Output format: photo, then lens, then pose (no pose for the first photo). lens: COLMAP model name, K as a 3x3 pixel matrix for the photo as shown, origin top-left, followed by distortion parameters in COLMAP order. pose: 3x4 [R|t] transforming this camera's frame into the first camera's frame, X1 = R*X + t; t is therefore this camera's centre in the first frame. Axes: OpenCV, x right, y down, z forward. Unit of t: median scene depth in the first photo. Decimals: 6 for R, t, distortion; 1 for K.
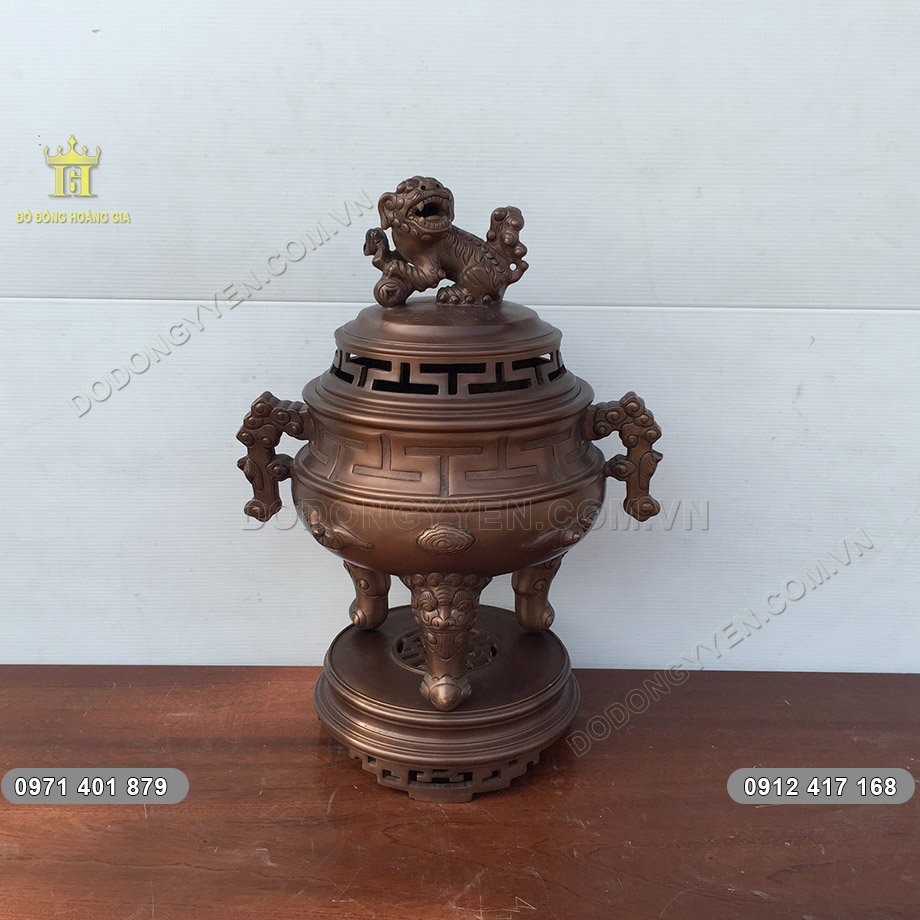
lens RADIAL K [[1067.7, 0, 462.0], [0, 1067.7, 451.8], [0, 0, 1]] dist [0.025829, 0.000000]
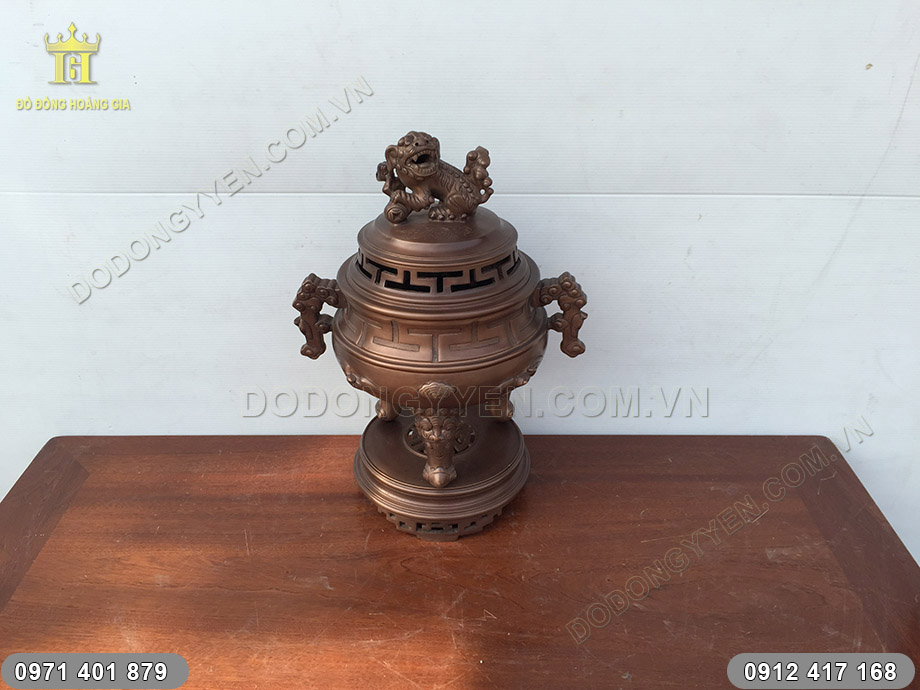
lens RADIAL K [[796.8, 0, 459.8], [0, 796.8, 344.7], [0, 0, 1]] dist [0.043013, -0.057664]
pose [[0.999940, -0.009099, -0.006085, 0.021436], [0.010209, 0.975775, 0.218538, -0.199416], [0.003949, -0.218587, 0.975809, -0.064240]]
